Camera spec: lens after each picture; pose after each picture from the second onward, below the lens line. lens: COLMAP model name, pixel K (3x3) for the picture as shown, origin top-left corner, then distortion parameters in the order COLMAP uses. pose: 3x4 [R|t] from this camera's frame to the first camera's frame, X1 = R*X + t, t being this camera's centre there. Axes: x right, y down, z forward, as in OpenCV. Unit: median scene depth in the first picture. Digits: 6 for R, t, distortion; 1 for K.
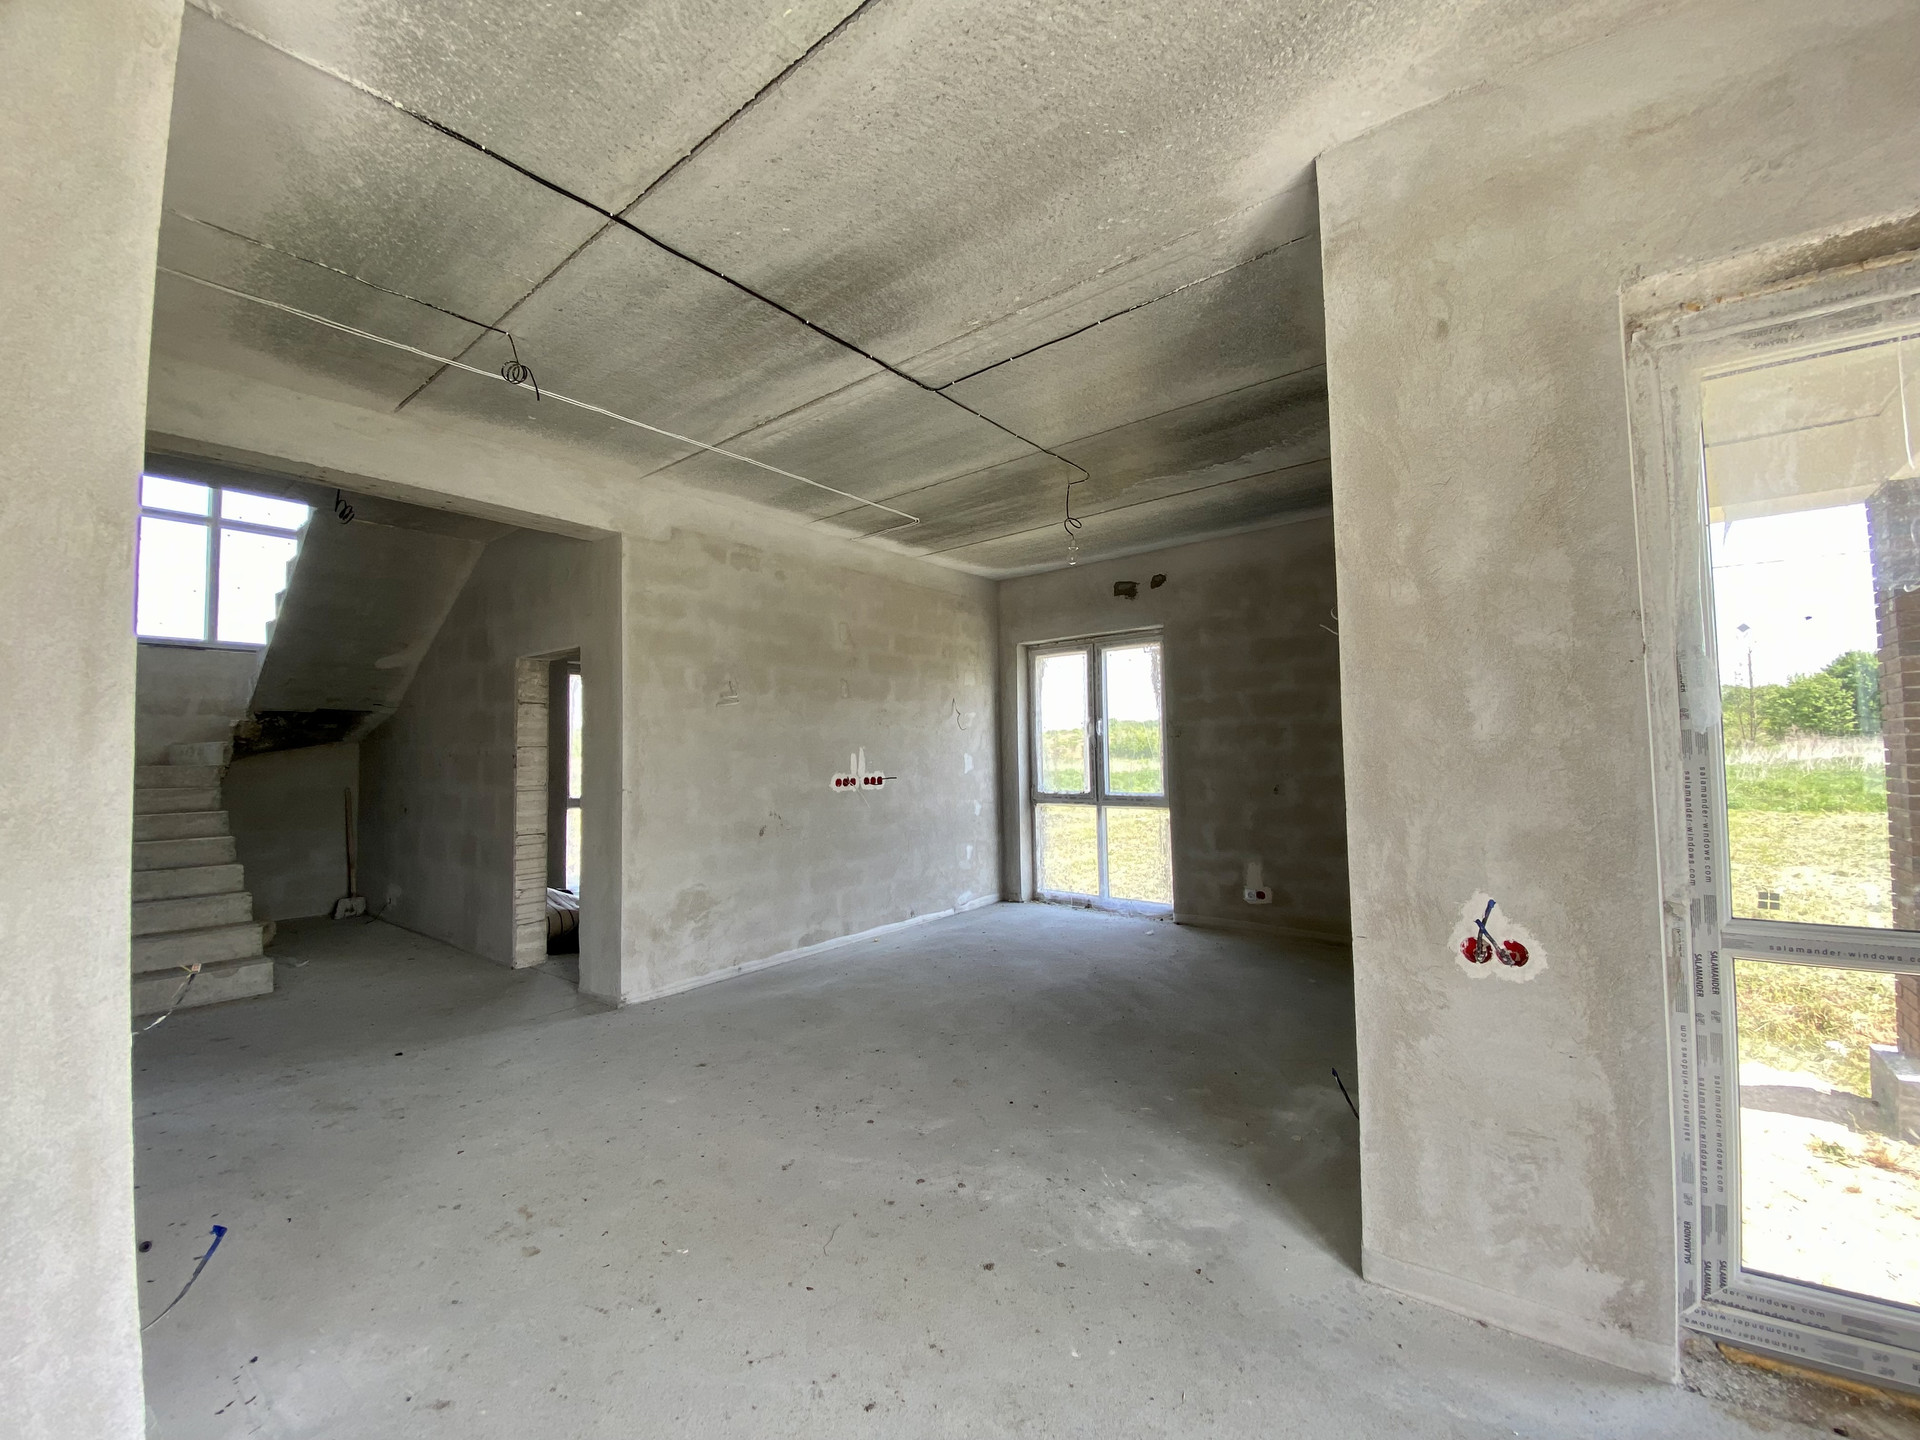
lens RADIAL K [[774.1, 0, 964.8], [0, 774.1, 718.2], [0, 0, 1]] dist [0.019935, -0.019766]
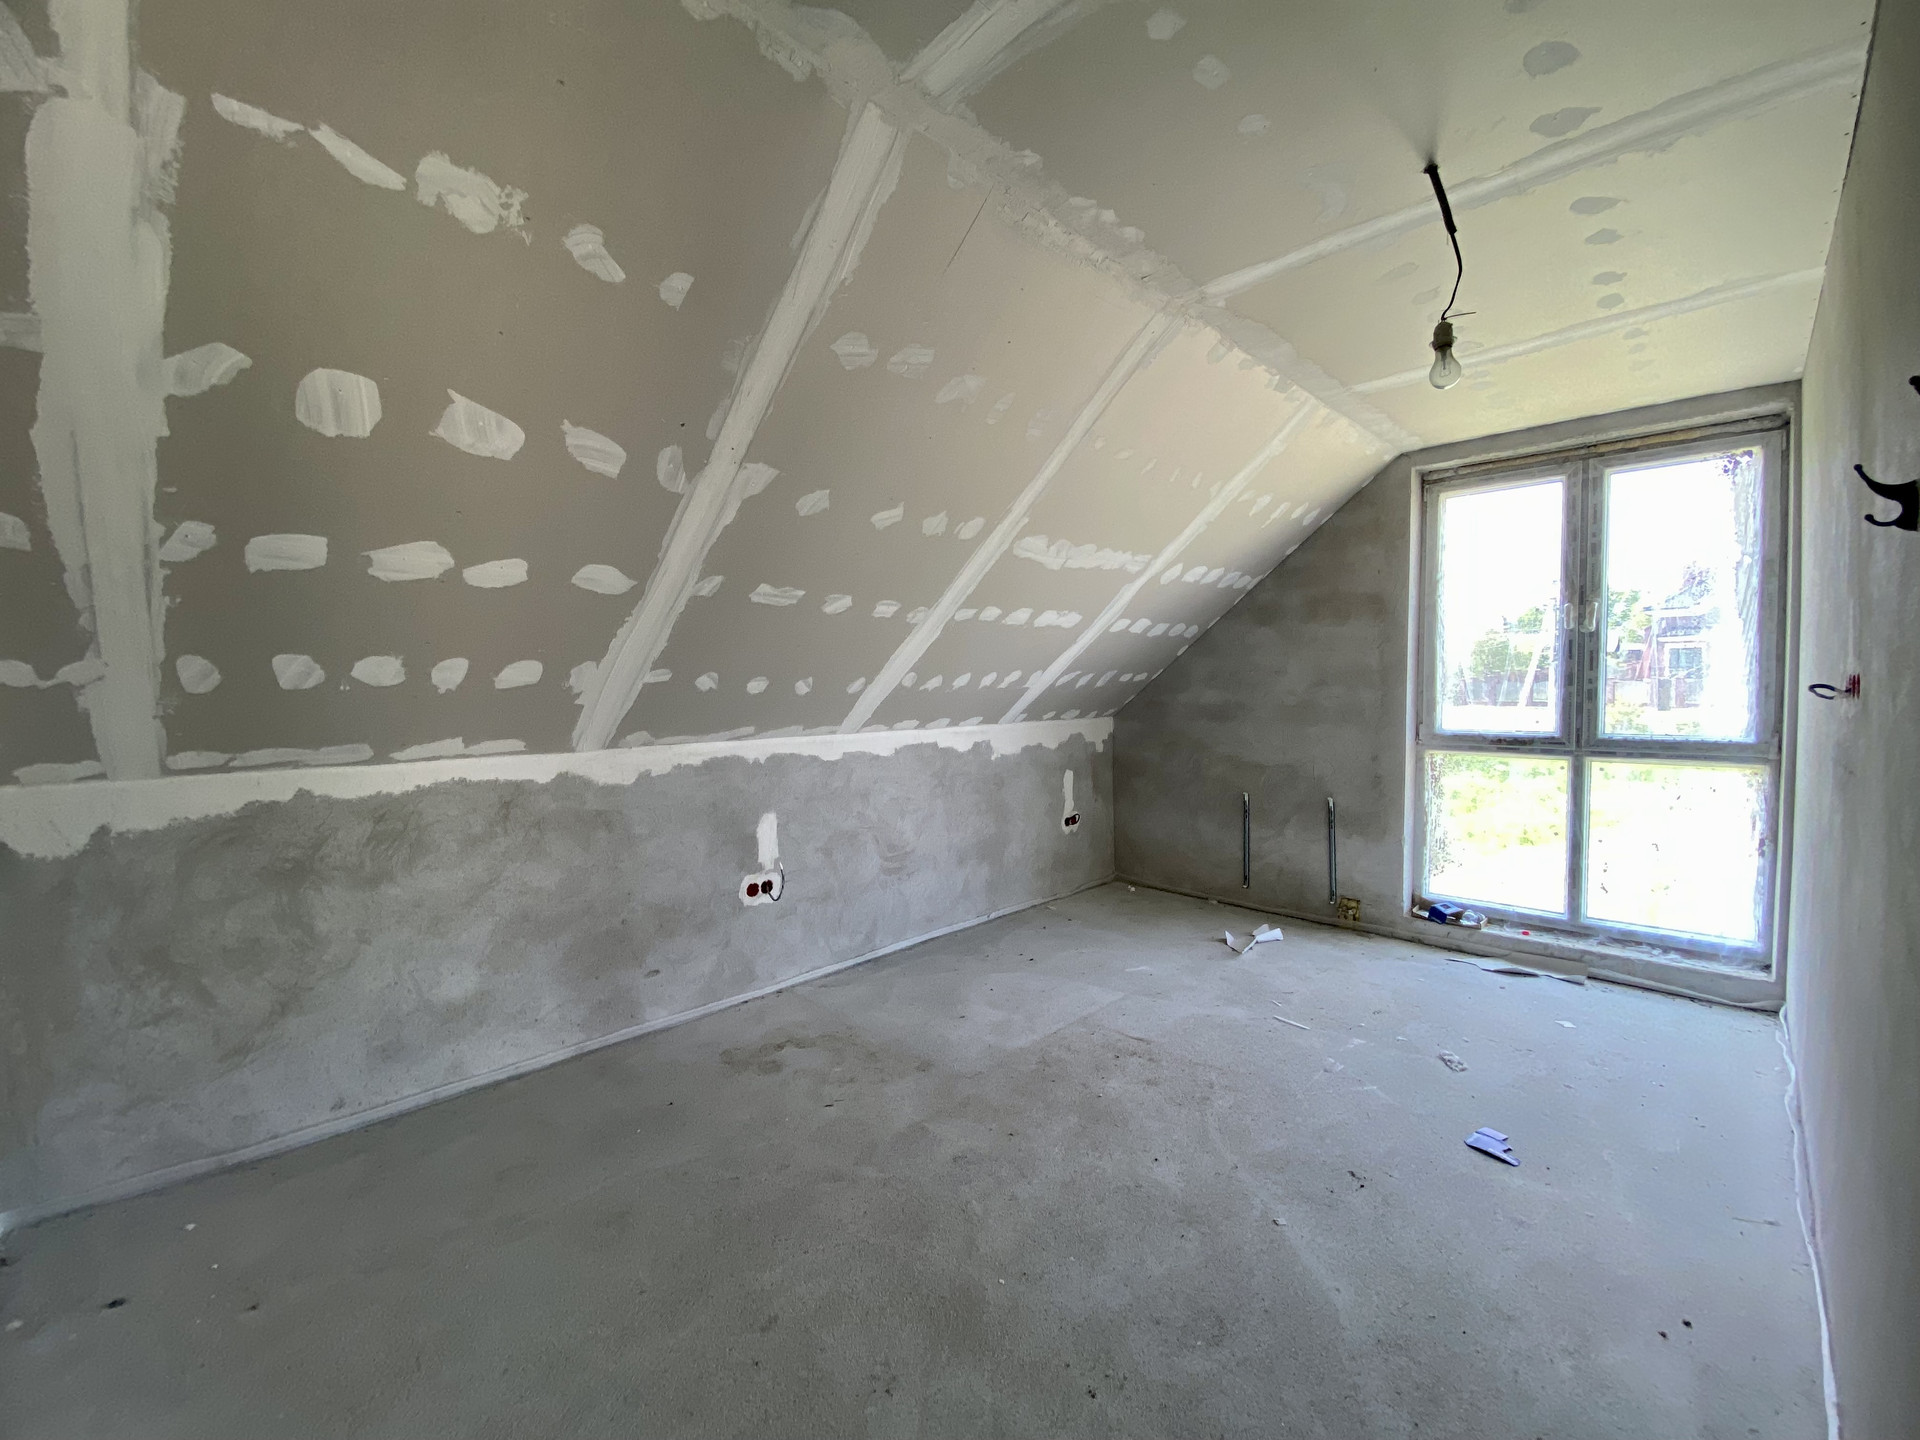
lens RADIAL K [[774.1, 0, 976.5], [0, 774.1, 715.4], [0, 0, 1]] dist [0.019935, -0.019766]
pose [[0.997123, 0.015539, -0.074185, -0.323134], [-0.009134, 0.996261, 0.085906, 0.058058], [0.075242, -0.084982, 0.993537, 0.616483]]
